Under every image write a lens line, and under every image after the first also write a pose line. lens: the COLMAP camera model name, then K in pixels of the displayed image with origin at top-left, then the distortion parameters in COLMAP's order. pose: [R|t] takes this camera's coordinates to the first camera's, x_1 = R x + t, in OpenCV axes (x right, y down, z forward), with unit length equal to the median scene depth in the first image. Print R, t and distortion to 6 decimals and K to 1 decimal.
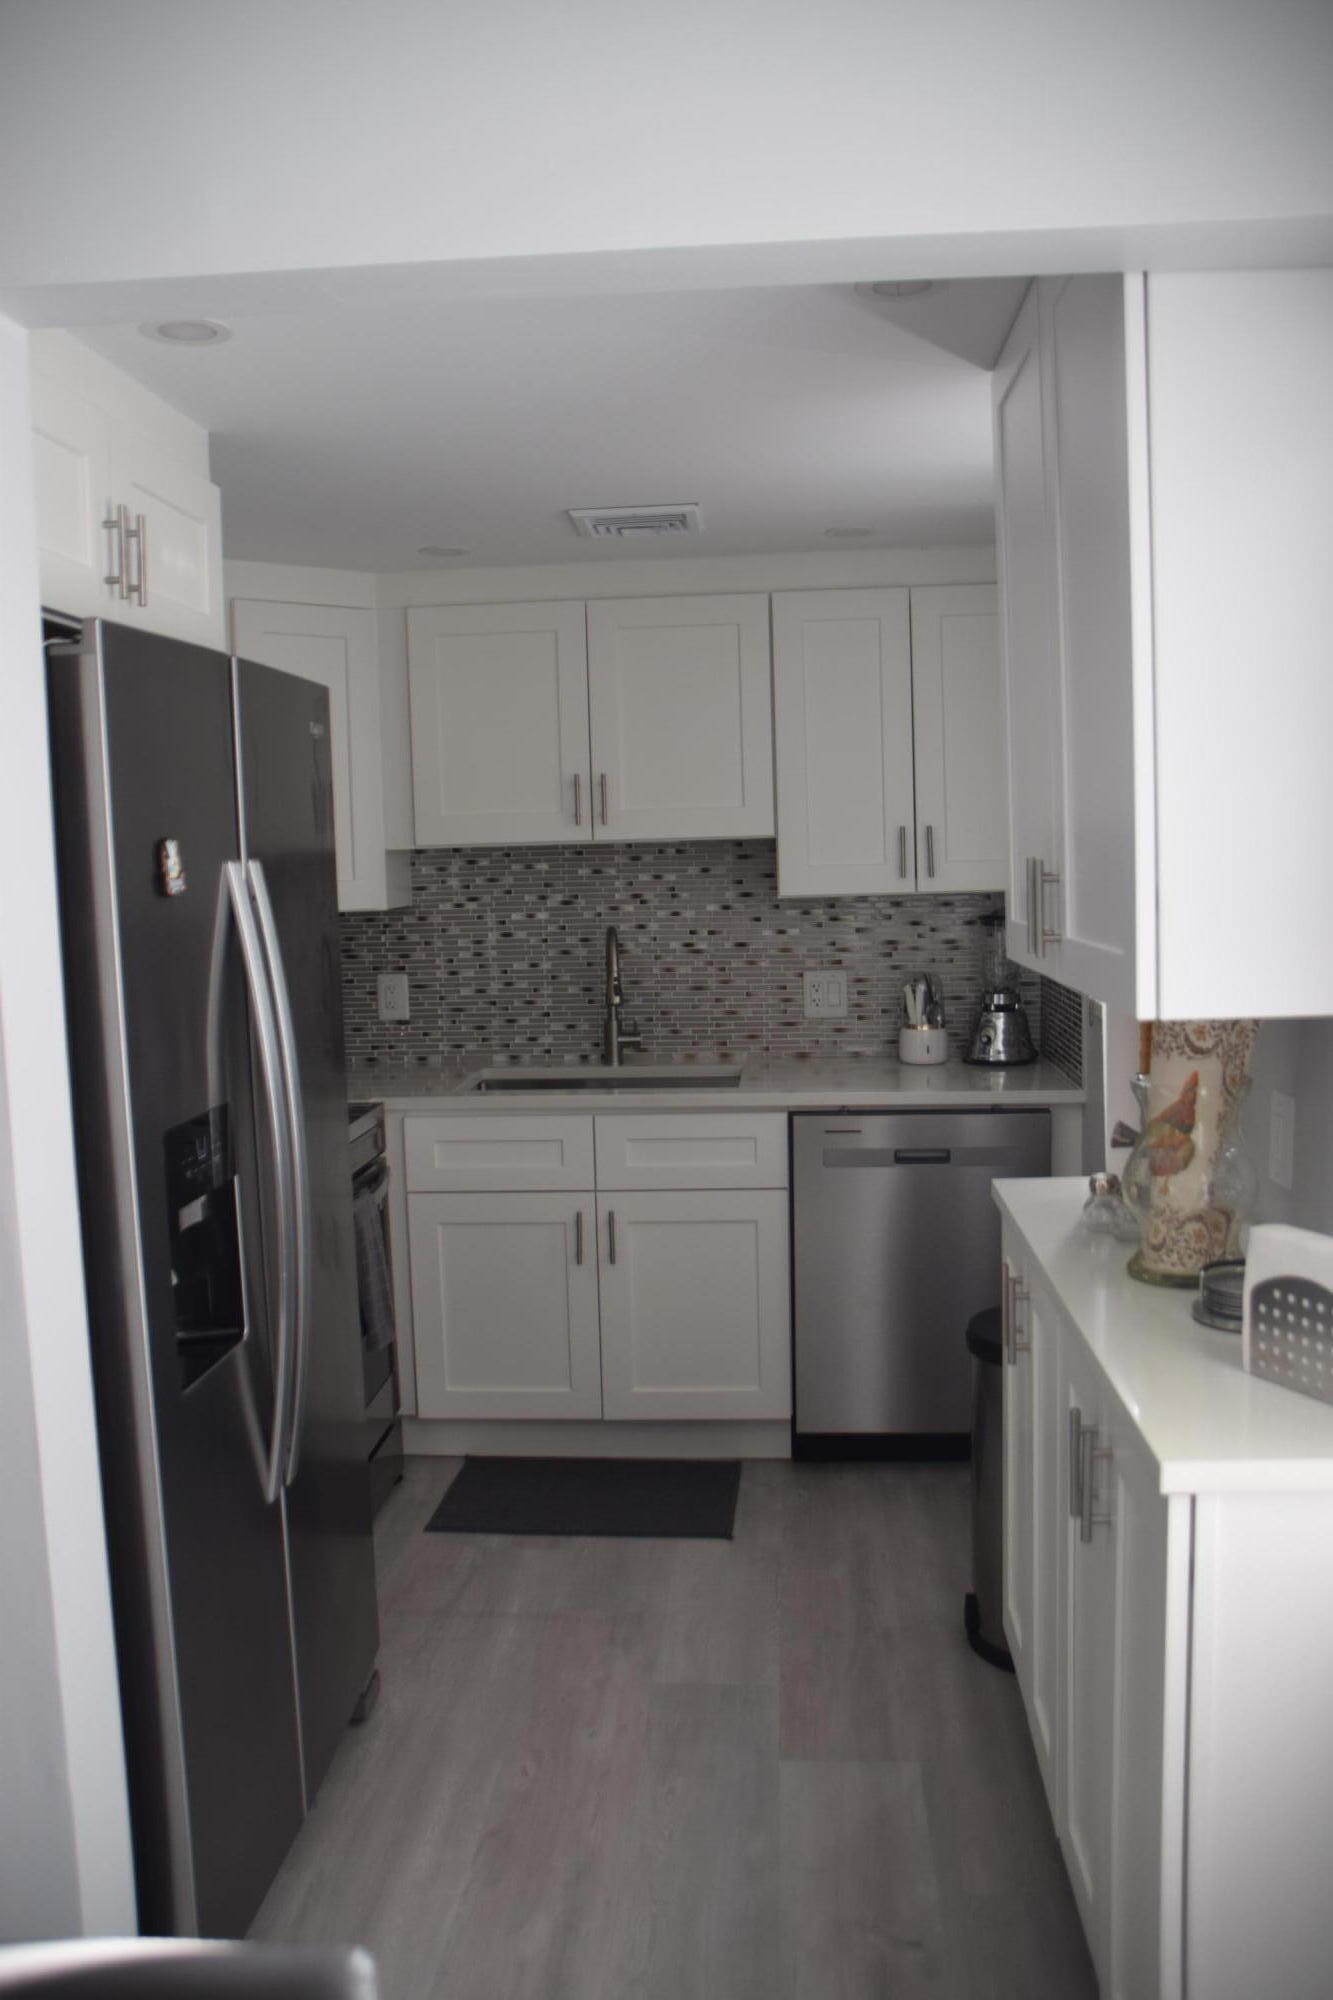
lens RADIAL K [[1597.0, 0, 666.5], [0, 1597.0, 1000.0], [0, 0, 1]] dist [0.000776, 0.000382]
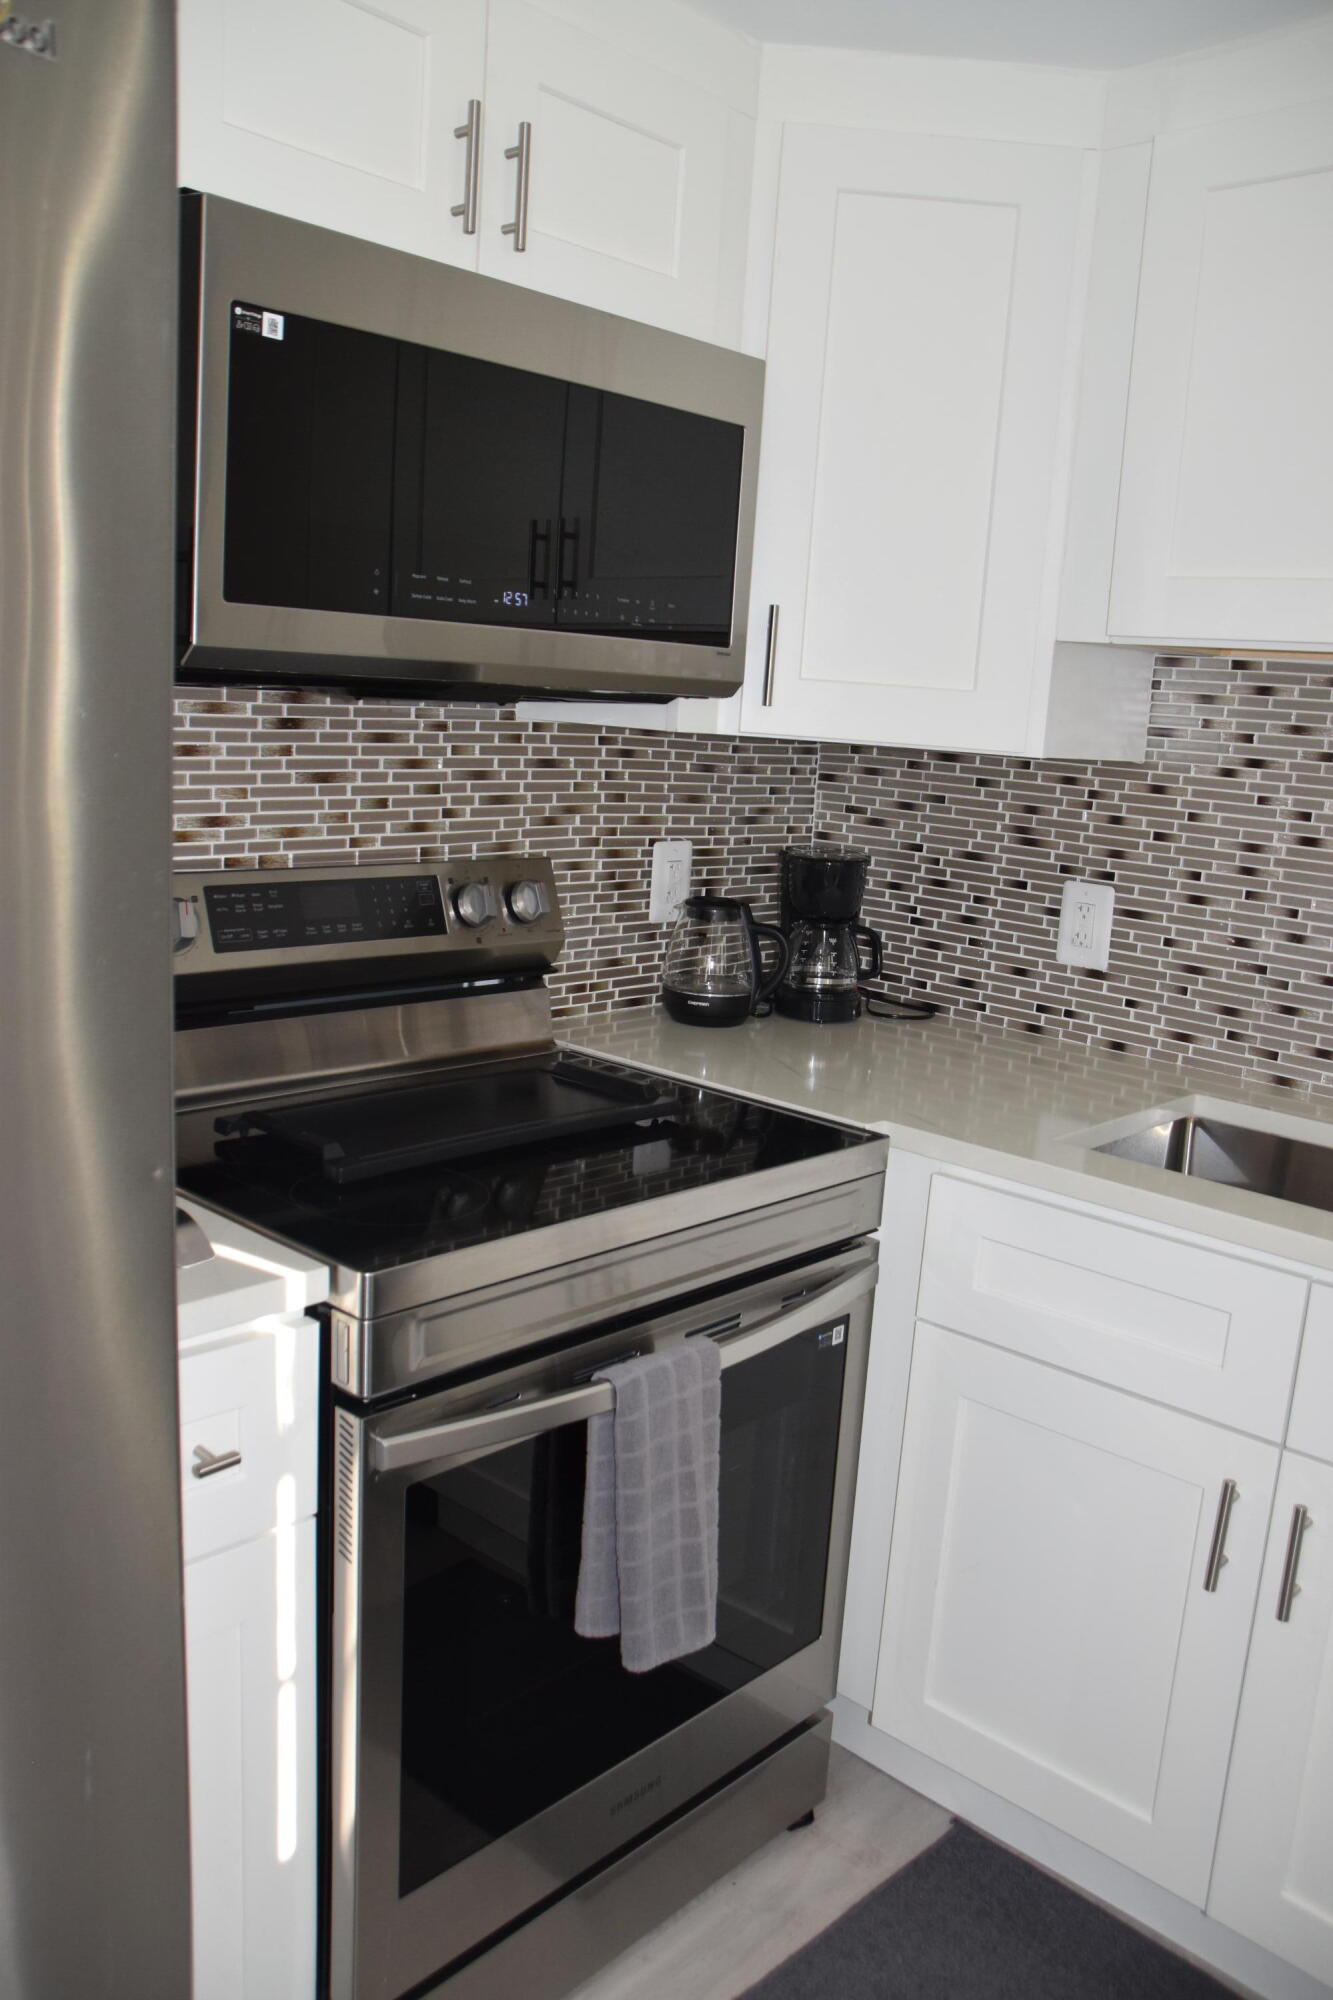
lens RADIAL K [[1605.8, 0, 667.1], [0, 1605.8, 974.3], [0, 0, 1]] dist [-0.084527, 0.001129]
pose [[0.773928, 0.185498, -0.605497, 0.052862], [-0.146028, 0.982645, 0.114391, -0.027131], [0.616208, -0.000110, 0.787584, 0.481086]]
